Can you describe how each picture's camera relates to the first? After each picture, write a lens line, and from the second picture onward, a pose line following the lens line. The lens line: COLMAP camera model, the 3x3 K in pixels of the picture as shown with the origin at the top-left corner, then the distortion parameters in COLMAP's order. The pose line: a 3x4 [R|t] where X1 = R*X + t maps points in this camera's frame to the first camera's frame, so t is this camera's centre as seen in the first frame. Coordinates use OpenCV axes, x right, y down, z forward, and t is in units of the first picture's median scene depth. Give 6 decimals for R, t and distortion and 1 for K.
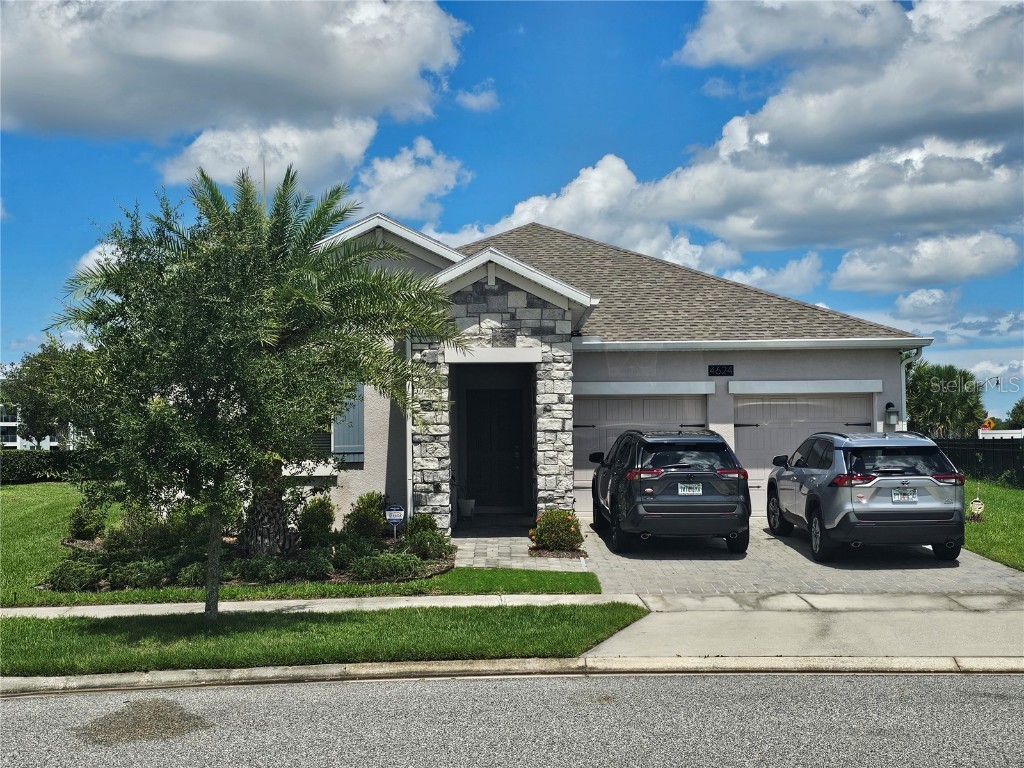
lens RADIAL K [[1384.4, 0, 516.6], [0, 1384.4, 393.9], [0, 0, 1]] dist [0.076900, 0.000000]
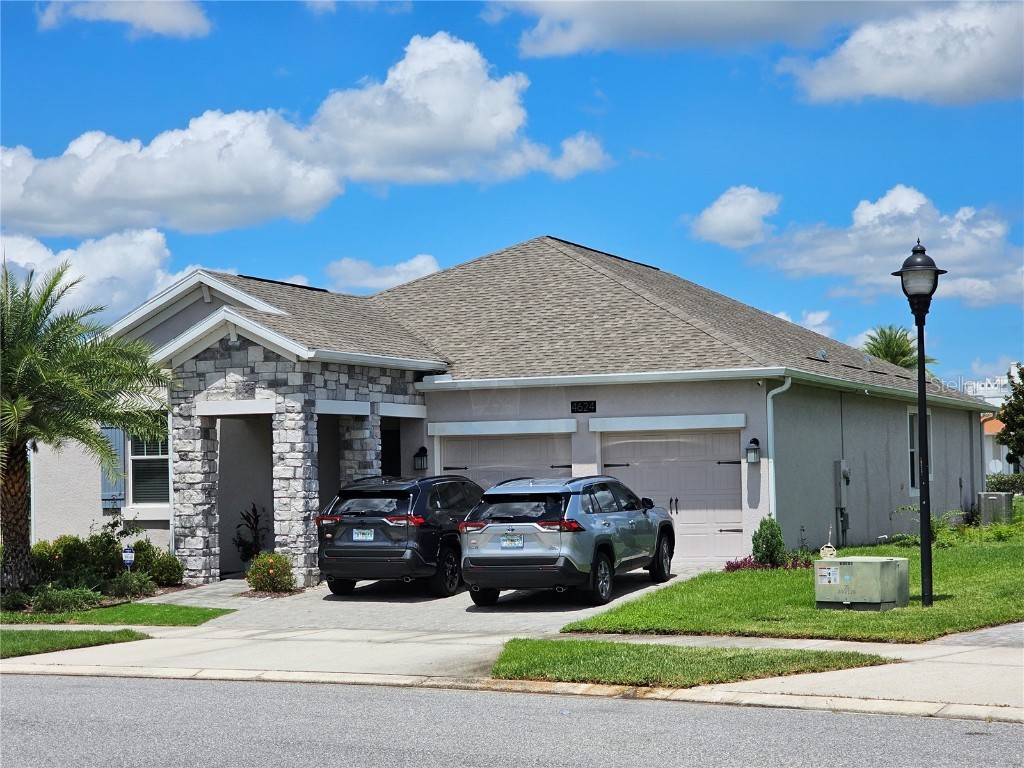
lens RADIAL K [[2019.1, 0, 510.0], [0, 2019.1, 382.7], [0, 0, 1]] dist [-0.102277, 0.000000]
pose [[0.911588, -0.027555, -0.410180, 0.806055], [0.026678, 0.999613, -0.007863, -0.029060], [0.410238, -0.003775, 0.911971, -0.319620]]
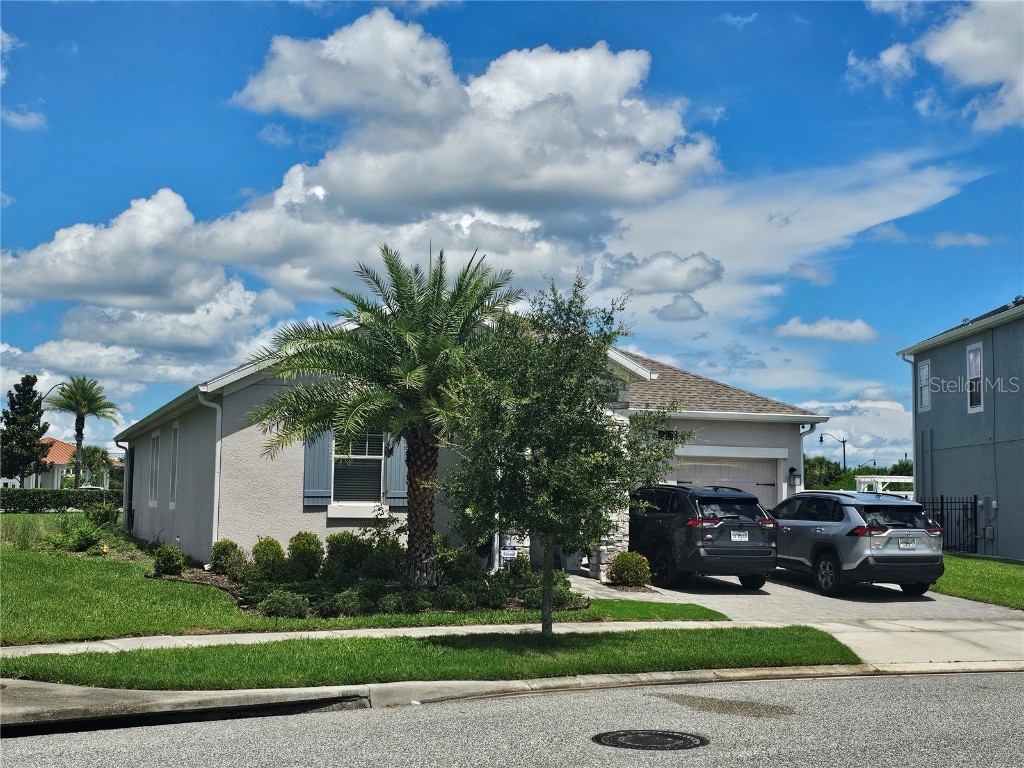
lens RADIAL K [[1384.4, 0, 501.4], [0, 1384.4, 442.4], [0, 0, 1]] dist [0.076900, 0.000000]
pose [[0.947923, 0.038406, 0.316177, -0.437257], [-0.038615, 0.999238, -0.005609, 0.001250], [-0.316151, -0.006892, 0.948684, -0.084938]]
